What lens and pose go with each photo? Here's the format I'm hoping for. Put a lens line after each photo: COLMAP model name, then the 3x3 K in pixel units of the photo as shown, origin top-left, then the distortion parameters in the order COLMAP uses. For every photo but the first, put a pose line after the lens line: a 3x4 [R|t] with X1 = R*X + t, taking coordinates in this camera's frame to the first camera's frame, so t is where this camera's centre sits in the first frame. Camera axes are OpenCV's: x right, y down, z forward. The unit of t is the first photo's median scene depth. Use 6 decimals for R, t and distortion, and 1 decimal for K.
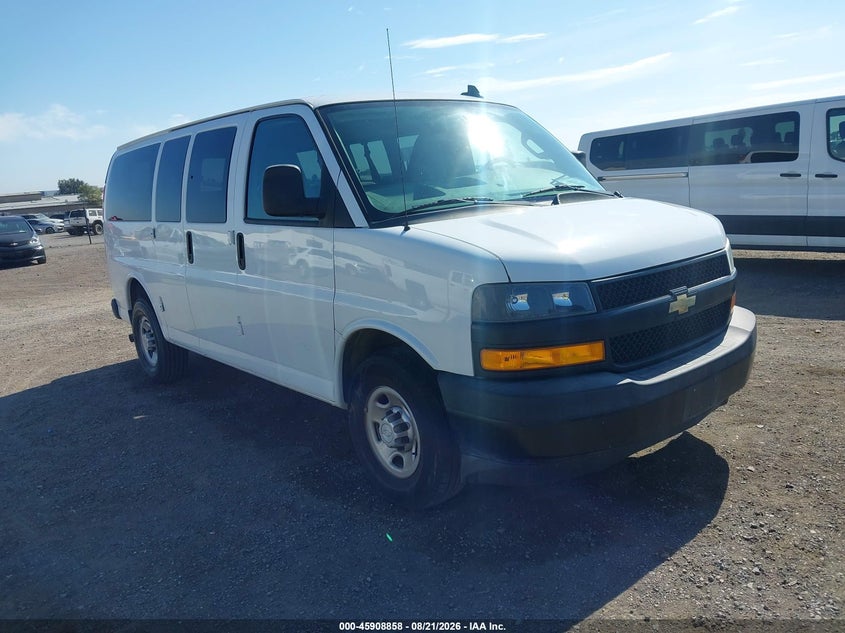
lens RADIAL K [[646.1, 0, 430.5], [0, 646.1, 317.7], [0, 0, 1]] dist [0.048499, 0.000851]
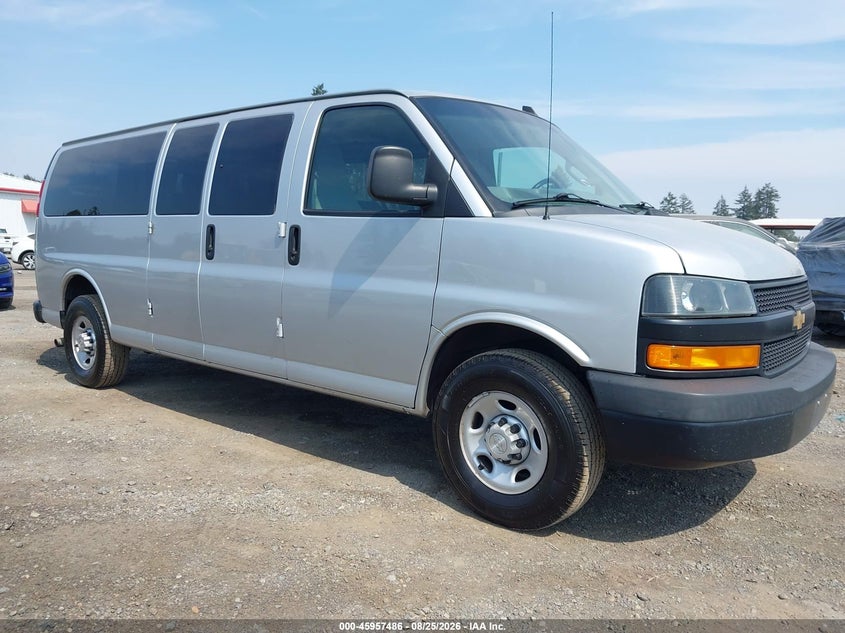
lens RADIAL K [[646.1, 0, 430.5], [0, 646.1, 317.7], [0, 0, 1]] dist [0.048499, 0.000851]
pose [[0.988178, 0.060542, 0.140854, -0.291646], [-0.051060, 0.996240, -0.069986, 0.072939], [-0.144562, 0.061966, 0.987554, 0.089290]]
